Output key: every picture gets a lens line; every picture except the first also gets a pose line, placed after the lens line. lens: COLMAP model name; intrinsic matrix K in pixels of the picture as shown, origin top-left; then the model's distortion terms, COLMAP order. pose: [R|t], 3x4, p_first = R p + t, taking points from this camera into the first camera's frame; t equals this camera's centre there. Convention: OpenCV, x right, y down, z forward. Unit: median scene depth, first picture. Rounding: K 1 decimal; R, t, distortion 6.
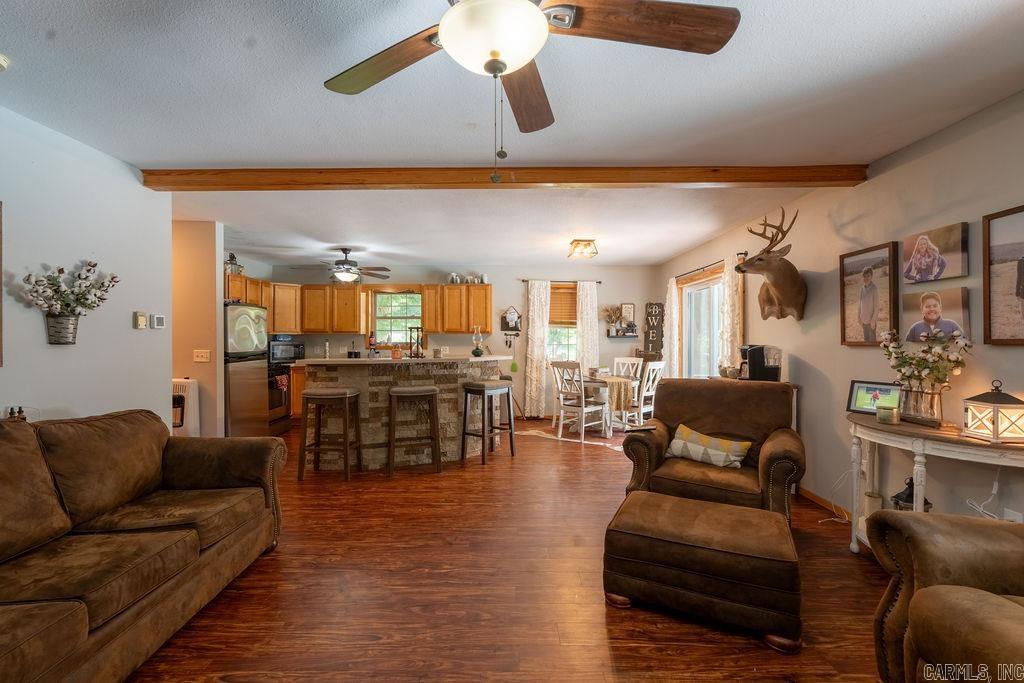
lens RADIAL K [[477.2, 0, 512.0], [0, 477.2, 341.5], [0, 0, 1]] dist [0.000206, -0.000003]
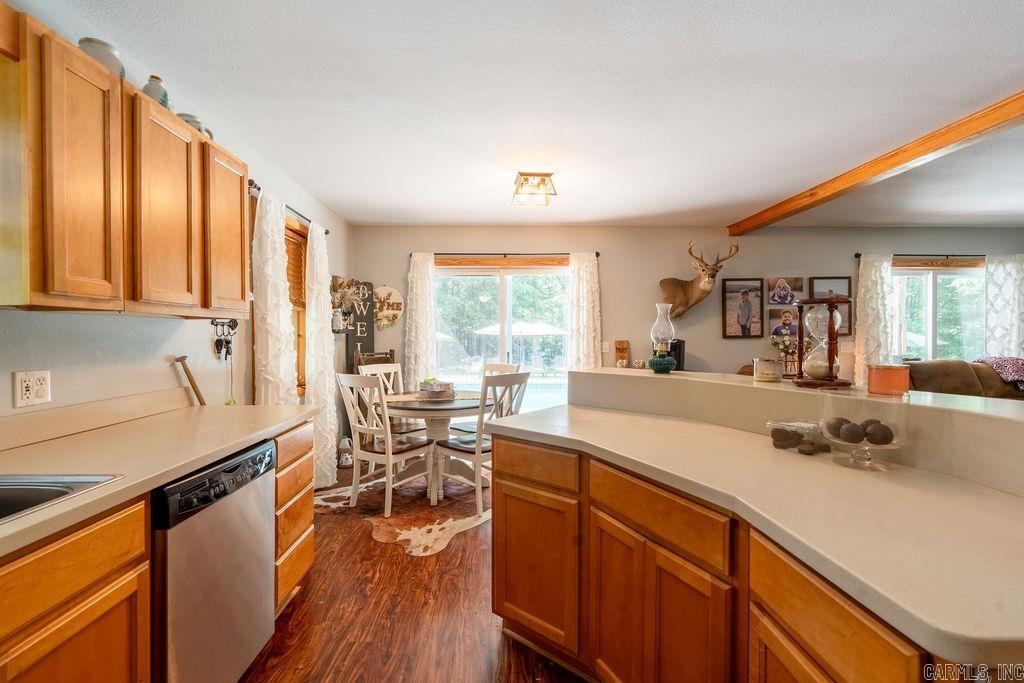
lens RADIAL K [[477.2, 0, 512.0], [0, 477.2, 341.5], [0, 0, 1]] dist [0.000206, -0.000003]
pose [[-0.027387, -0.004880, 0.999613, -0.913204], [0.006945, 0.999963, 0.005072, 0.007720], [-0.999601, 0.007081, -0.027352, 1.936874]]
